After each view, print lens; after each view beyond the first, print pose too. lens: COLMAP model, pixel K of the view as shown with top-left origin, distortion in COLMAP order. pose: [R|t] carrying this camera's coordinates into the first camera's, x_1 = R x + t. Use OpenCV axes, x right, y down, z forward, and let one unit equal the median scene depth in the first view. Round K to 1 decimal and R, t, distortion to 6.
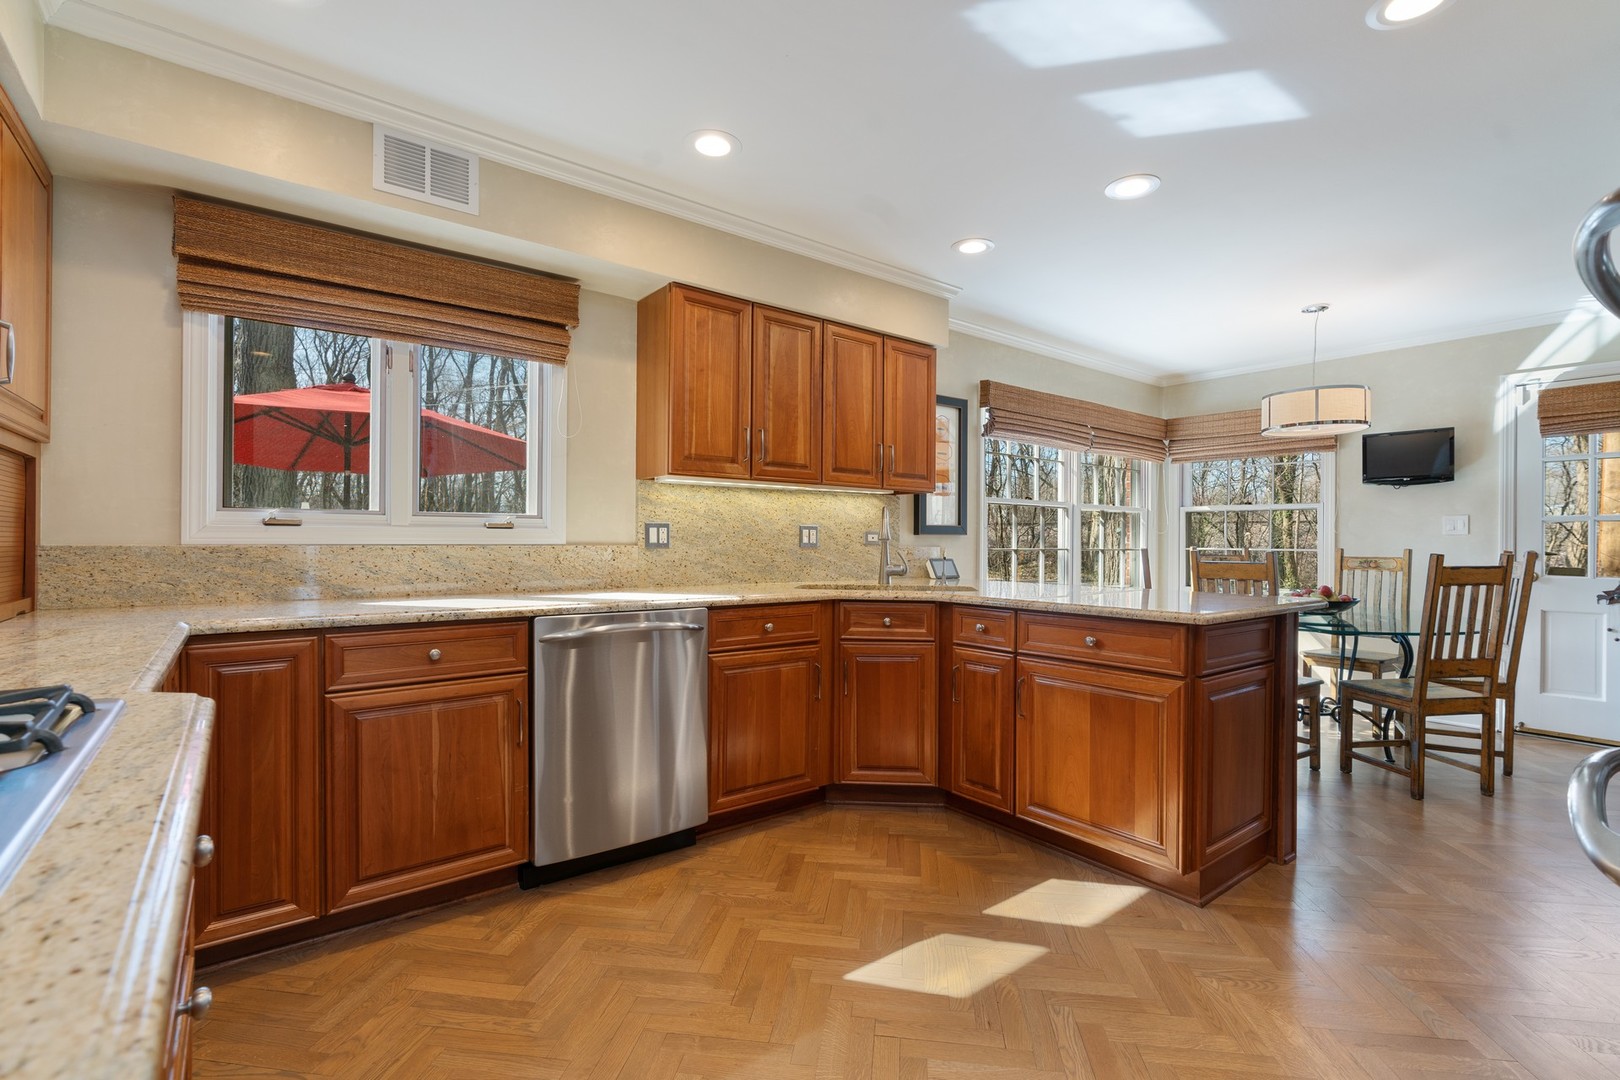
lens RADIAL K [[730.5, 0, 810.0], [0, 730.5, 540.0], [0, 0, 1]] dist [-0.003292, 0.006635]
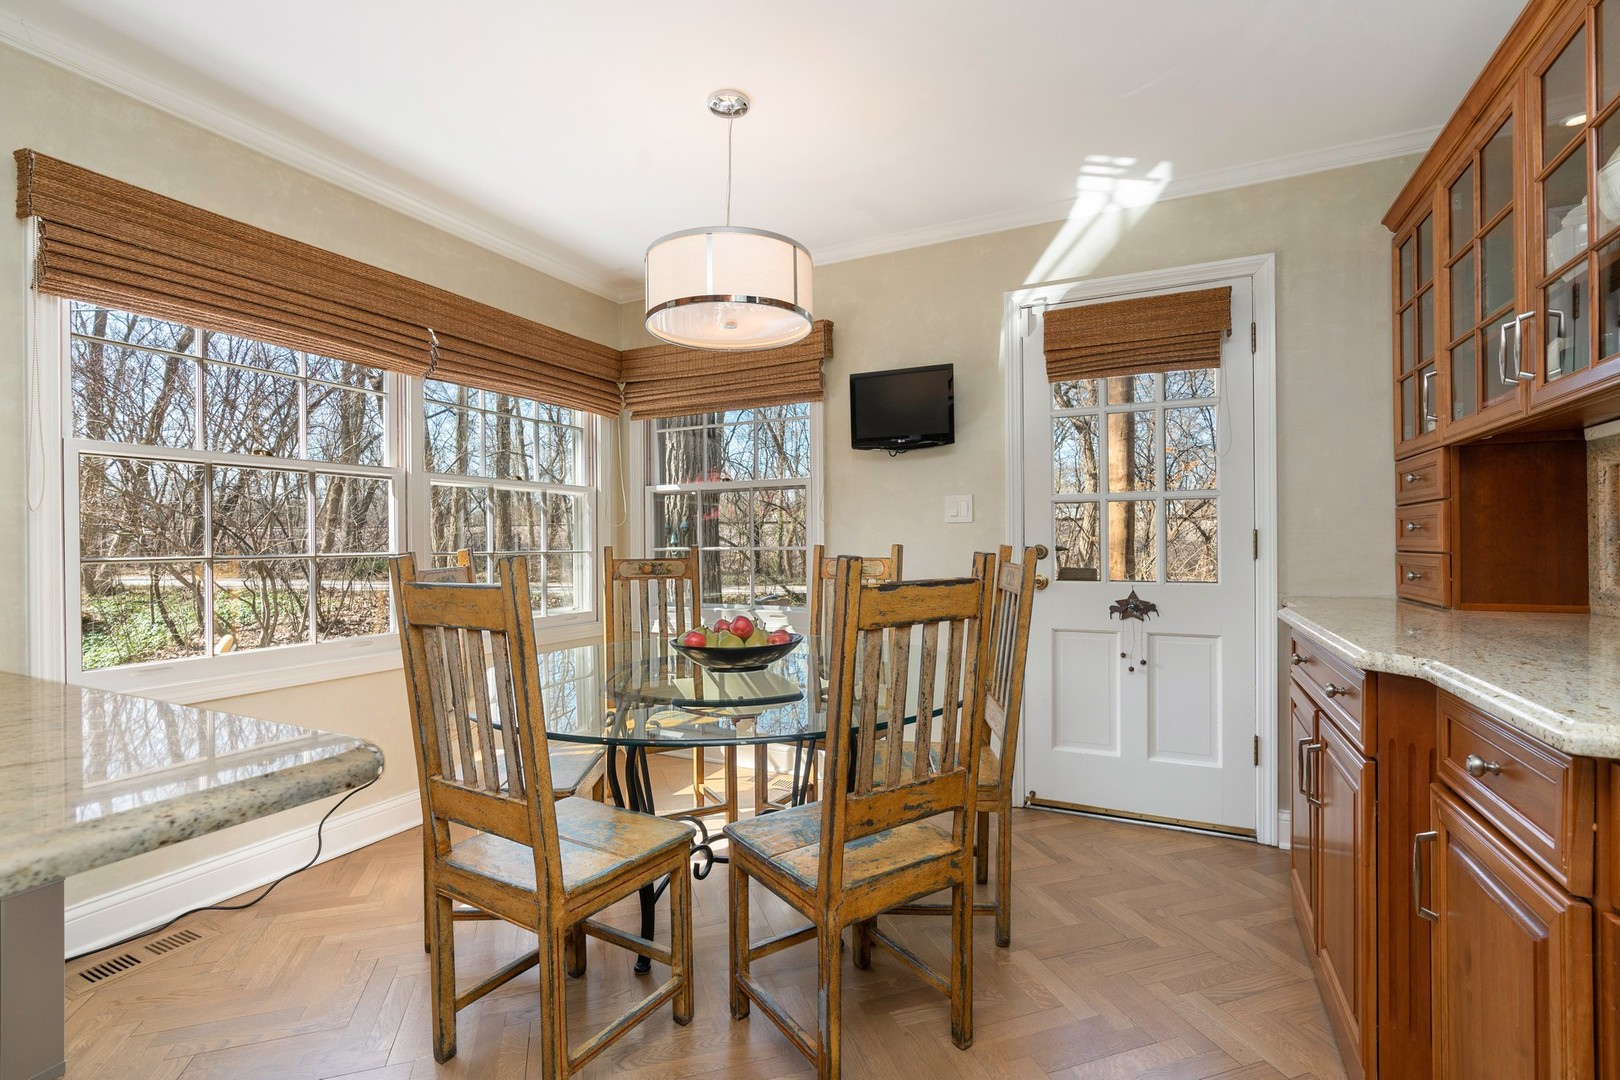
lens RADIAL K [[730.5, 0, 810.0], [0, 730.5, 540.0], [0, 0, 1]] dist [-0.003292, 0.006635]
pose [[0.903636, -0.011520, 0.428147, 0.475938], [0.012873, 0.999917, -0.000265, 0.006520], [-0.428108, 0.005751, 0.903709, 0.454504]]
